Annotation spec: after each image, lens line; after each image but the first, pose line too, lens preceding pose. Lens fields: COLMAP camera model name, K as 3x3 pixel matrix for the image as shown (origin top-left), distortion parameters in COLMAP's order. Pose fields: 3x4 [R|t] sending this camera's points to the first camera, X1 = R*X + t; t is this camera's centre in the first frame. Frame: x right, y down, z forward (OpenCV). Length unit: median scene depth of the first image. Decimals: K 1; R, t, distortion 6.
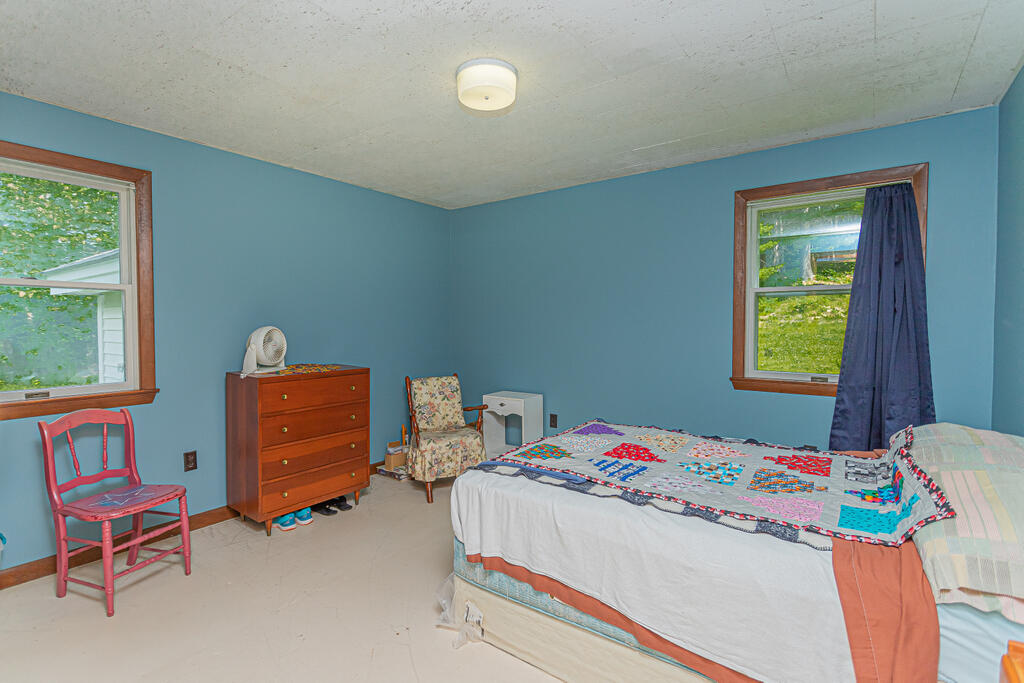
lens RADIAL K [[489.3, 0, 509.1], [0, 489.3, 340.6], [0, 0, 1]] dist [0.004465, 0.000394]
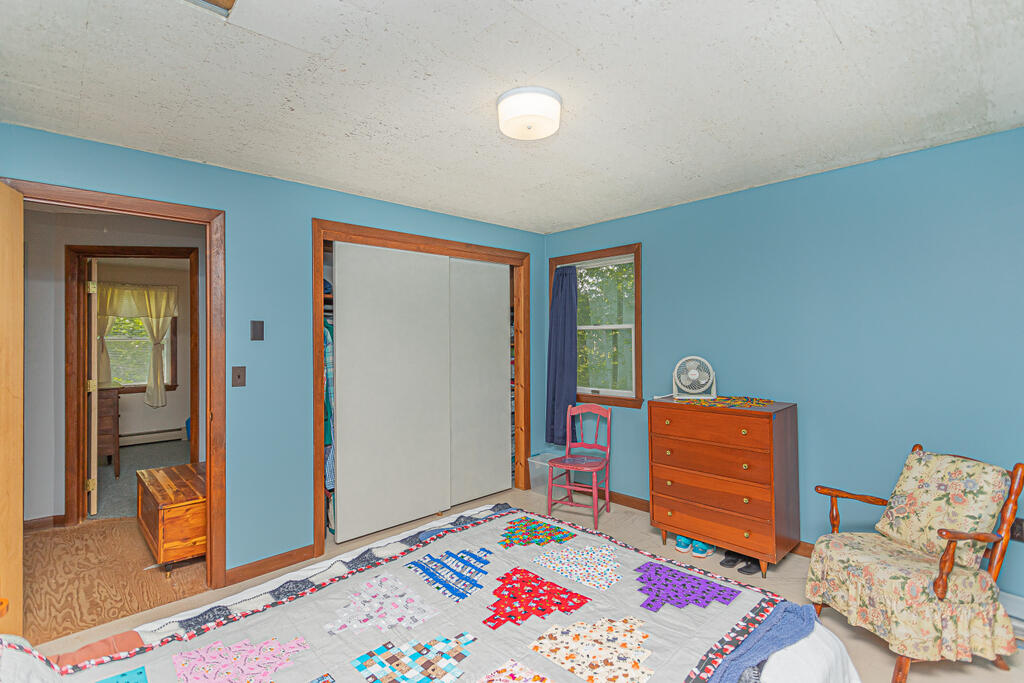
lens RADIAL K [[489.3, 0, 515.3], [0, 489.3, 340.0], [0, 0, 1]] dist [0.004465, 0.000394]
pose [[-0.185508, 0.005036, -0.982630, 0.888102], [-0.023444, 0.999680, 0.009549, -0.092128], [0.982363, 0.024808, -0.185331, 1.151849]]
